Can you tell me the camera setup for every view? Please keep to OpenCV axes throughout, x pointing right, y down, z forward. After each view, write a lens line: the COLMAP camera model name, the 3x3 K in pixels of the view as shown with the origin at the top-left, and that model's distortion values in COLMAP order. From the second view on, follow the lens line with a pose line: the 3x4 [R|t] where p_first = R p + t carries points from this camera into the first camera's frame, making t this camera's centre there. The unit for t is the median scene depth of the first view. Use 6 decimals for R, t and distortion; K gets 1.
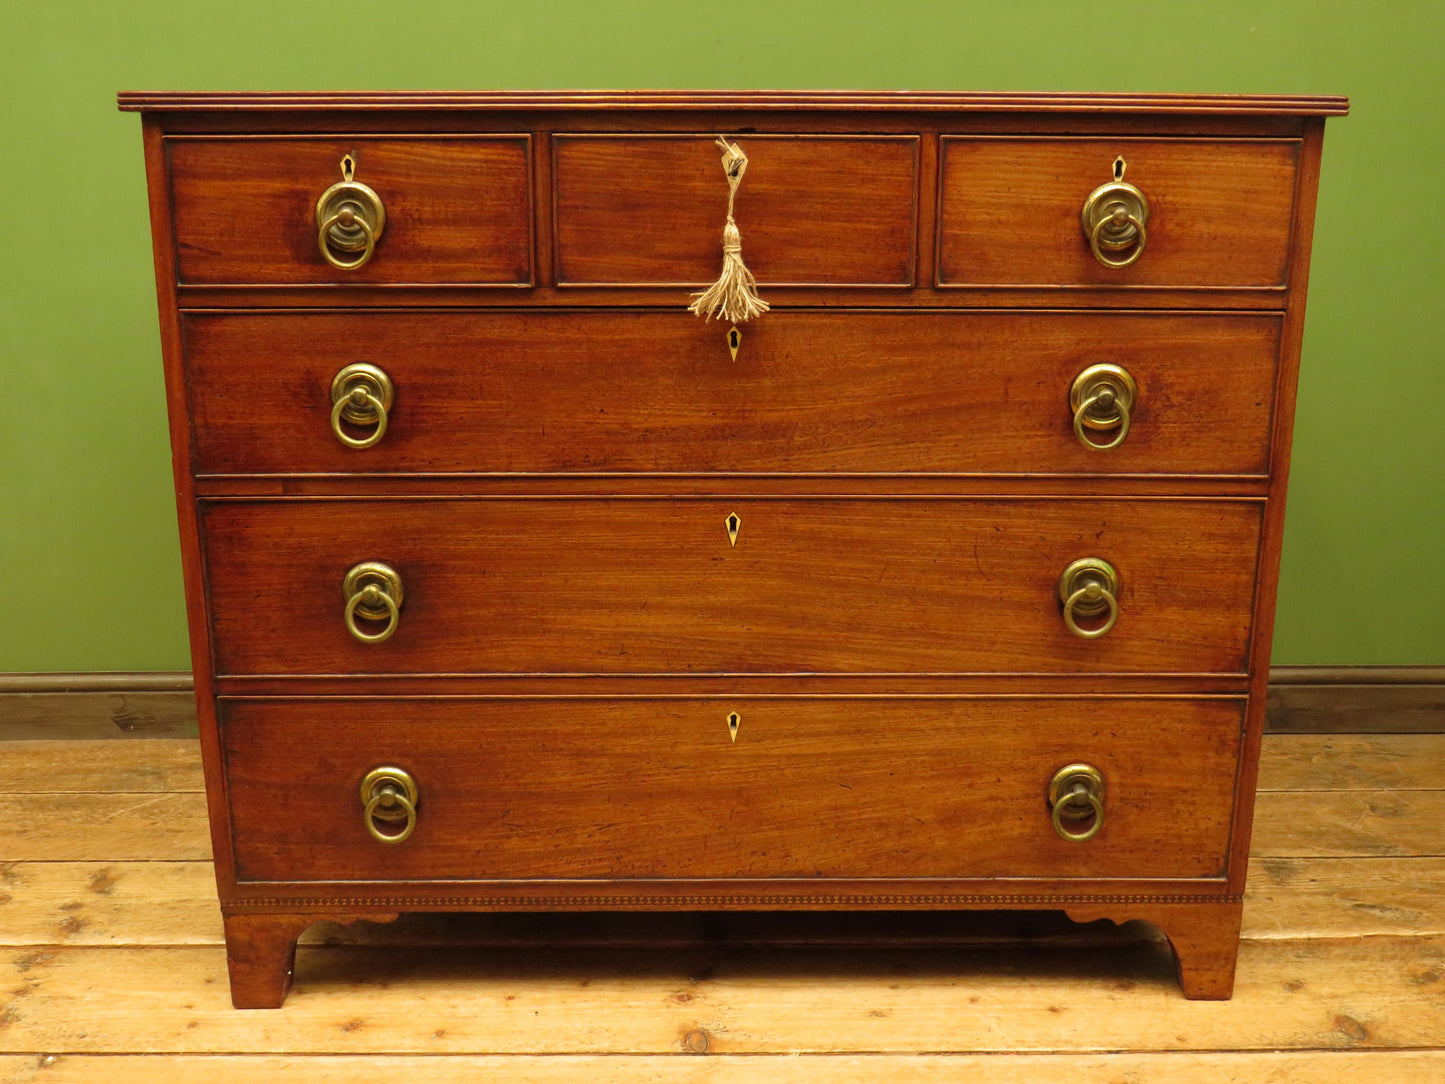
lens RADIAL K [[1522.3, 0, 736.0], [0, 1522.3, 550.6], [0, 0, 1]] dist [-0.073010, 0.035452]
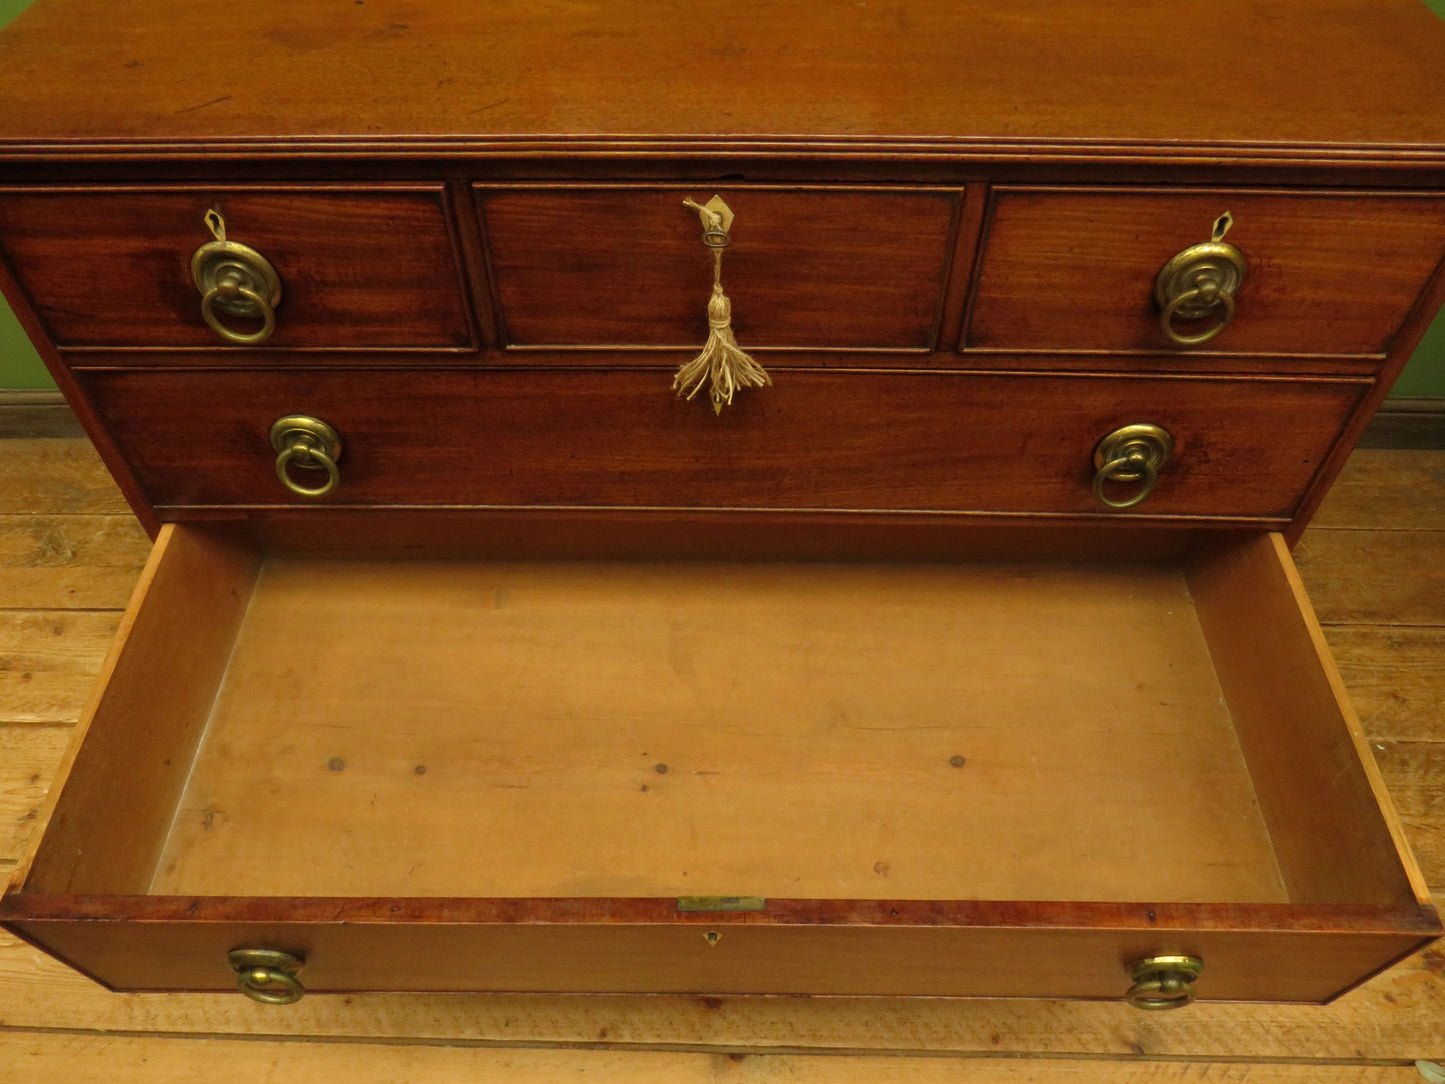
lens RADIAL K [[1029.1, 0, 725.0], [0, 1029.1, 546.3], [0, 0, 1]] dist [-0.035338, 0.021233]
pose [[0.999577, 0.019010, -0.022017, 0.017166], [-0.004198, 0.843254, 0.537499, -0.376454], [0.028784, -0.537179, 0.842977, 0.454769]]
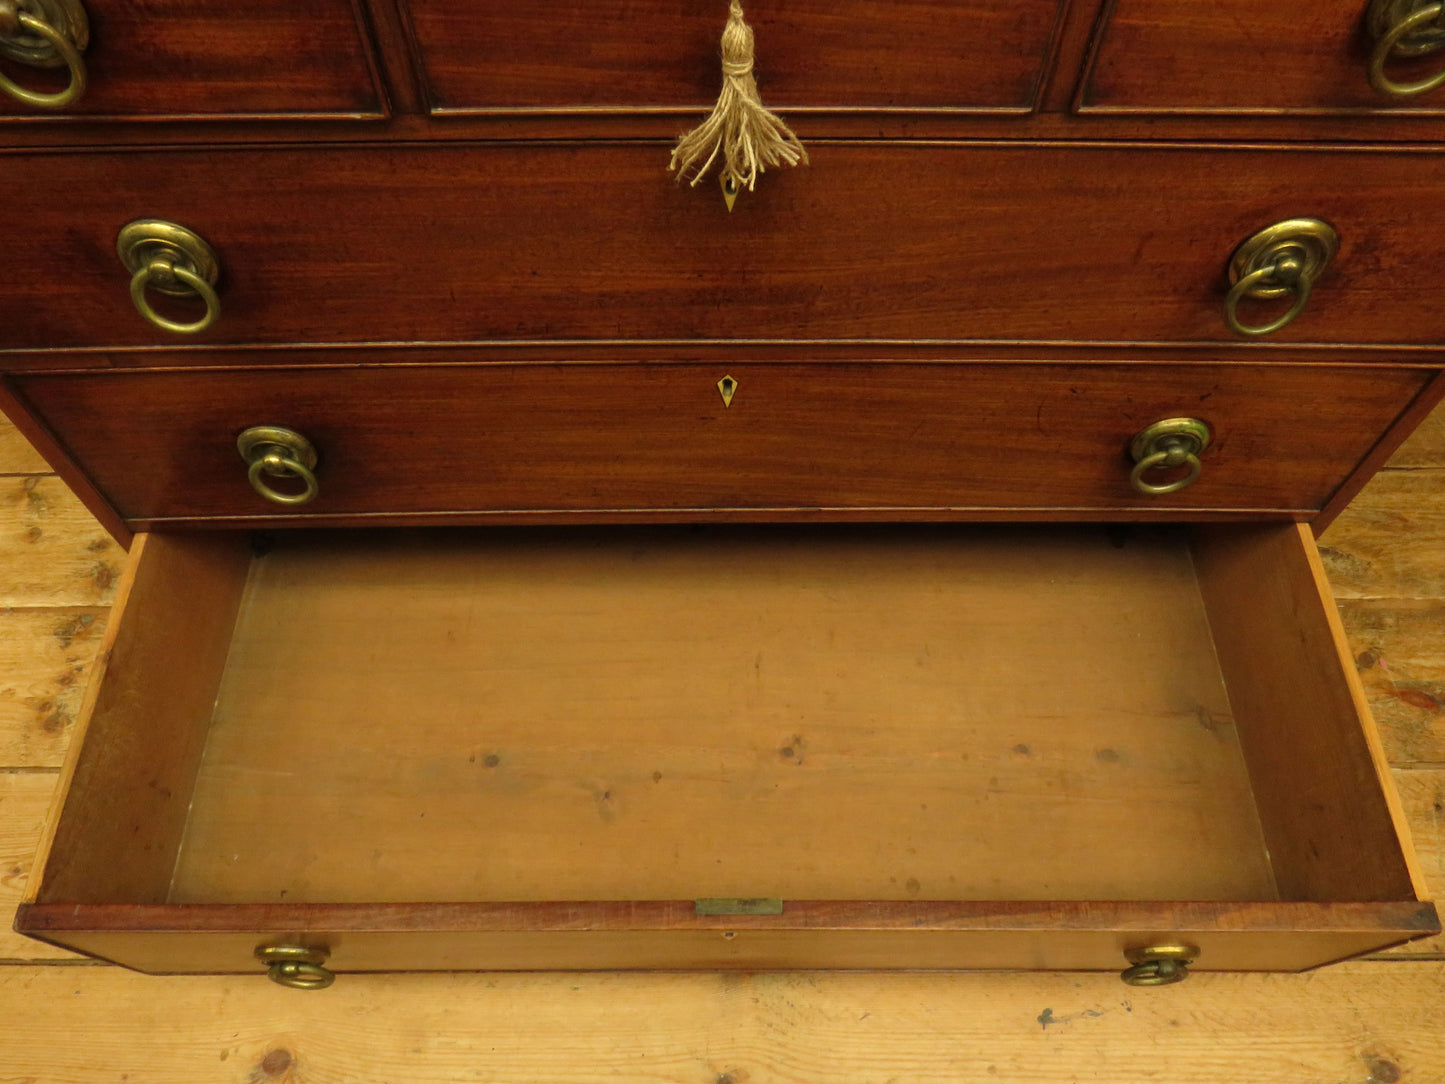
lens RADIAL K [[1029.1, 0, 725.0], [0, 1029.1, 546.3], [0, 0, 1]] dist [-0.035338, 0.021233]
pose [[0.999988, 0.003942, 0.002863, -0.004181], [-0.004849, 0.748467, 0.663154, -0.302828], [0.000472, -0.663160, 0.748477, 0.577287]]
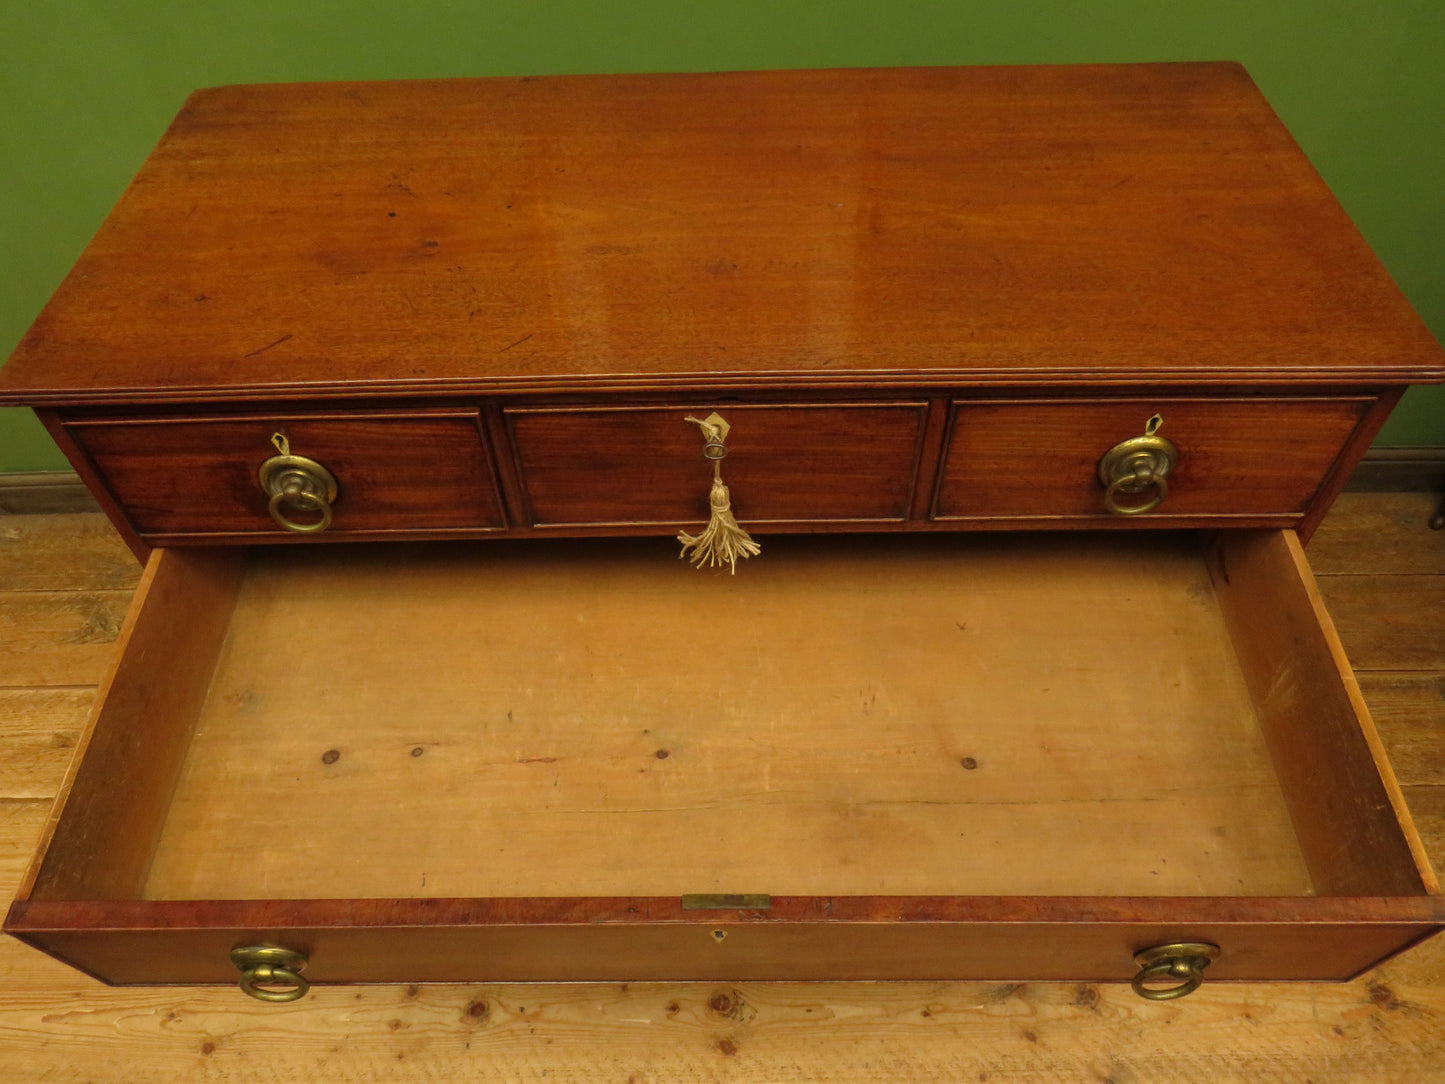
lens RADIAL K [[1029.1, 0, 725.0], [0, 1029.1, 546.3], [0, 0, 1]] dist [-0.035338, 0.021233]
pose [[0.999694, -0.005472, -0.024113, 0.018142], [0.018034, 0.828533, 0.559650, -0.509821], [0.016916, -0.559913, 0.828379, 0.446088]]
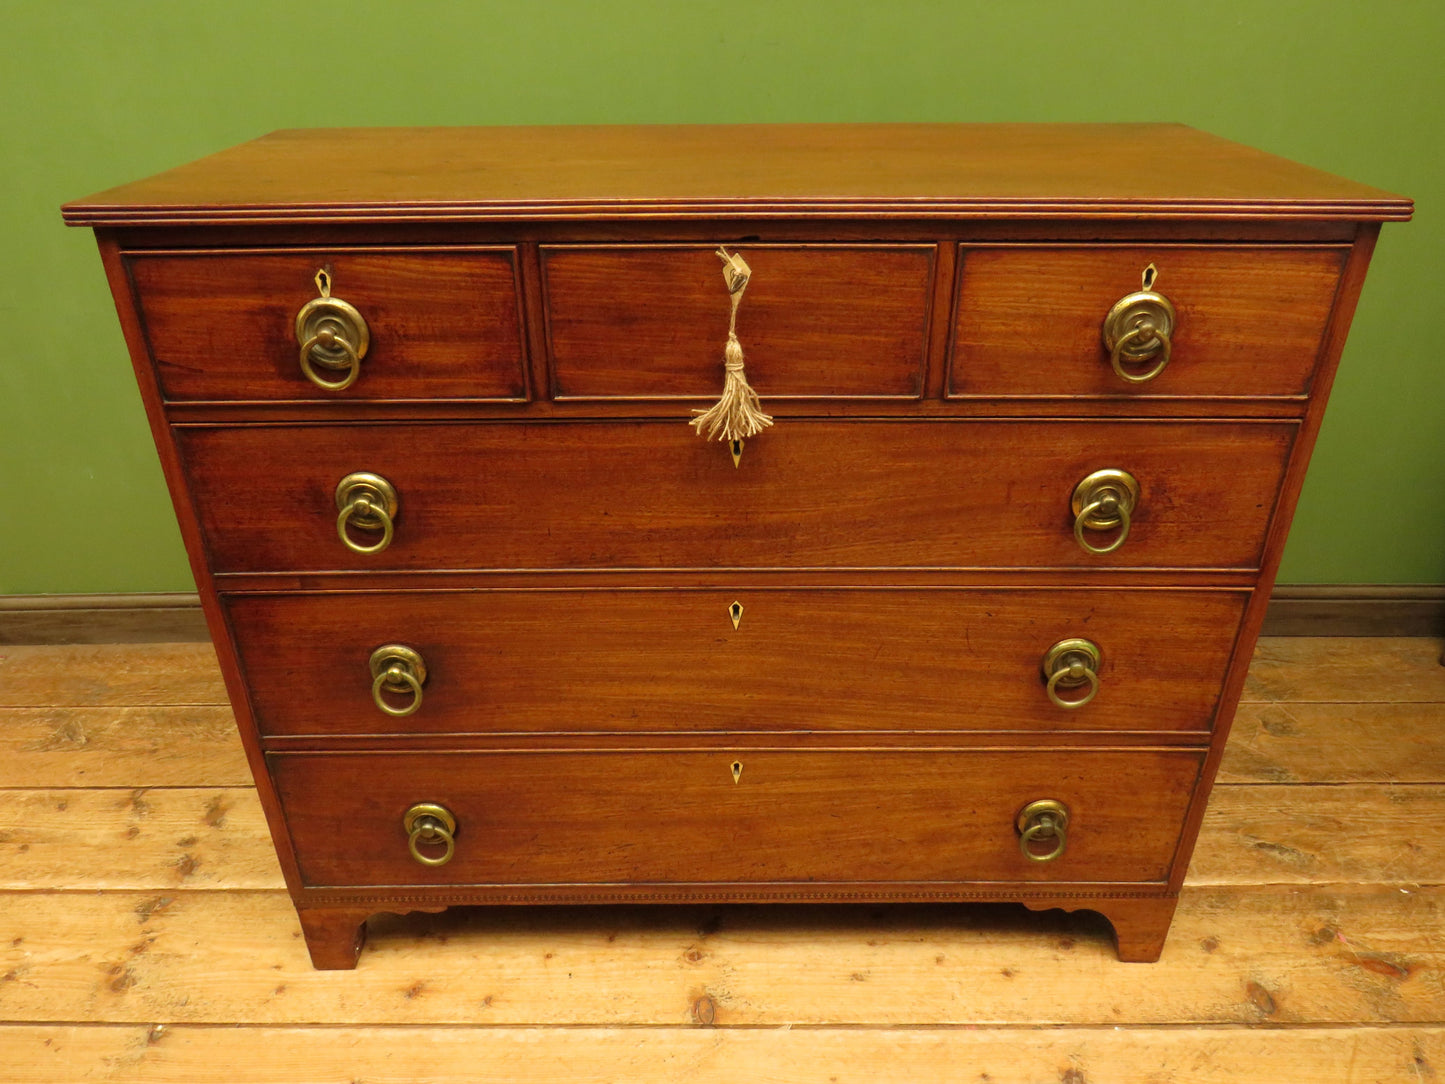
lens RADIAL K [[1026.5, 0, 725.7], [0, 1026.5, 547.0], [0, 0, 1]] dist [-0.039633, 0.014107]
pose [[0.999916, 0.000413, -0.012952, 0.000299], [0.002606, 0.972658, 0.232227, -0.228161], [0.012694, -0.232241, 0.972575, 0.333116]]
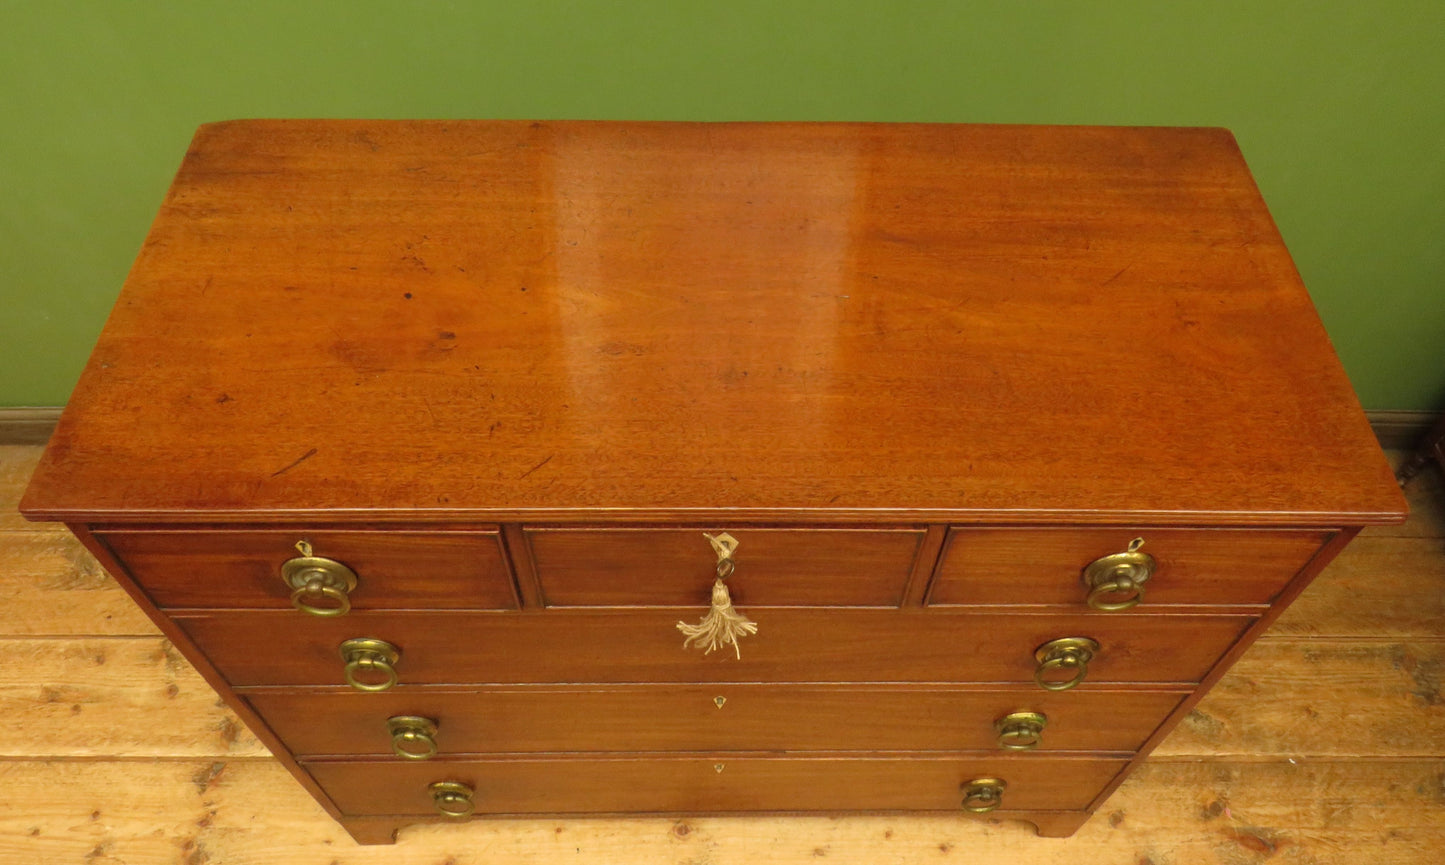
lens RADIAL K [[1046.9, 0, 739.3], [0, 1046.9, 407.8], [0, 0, 1]] dist [-0.029807, 0.006496]
pose [[0.999770, 0.014264, 0.016000, -0.003180], [-0.020981, 0.804063, 0.594174, -0.670908], [-0.004390, -0.594373, 0.804177, 0.511282]]
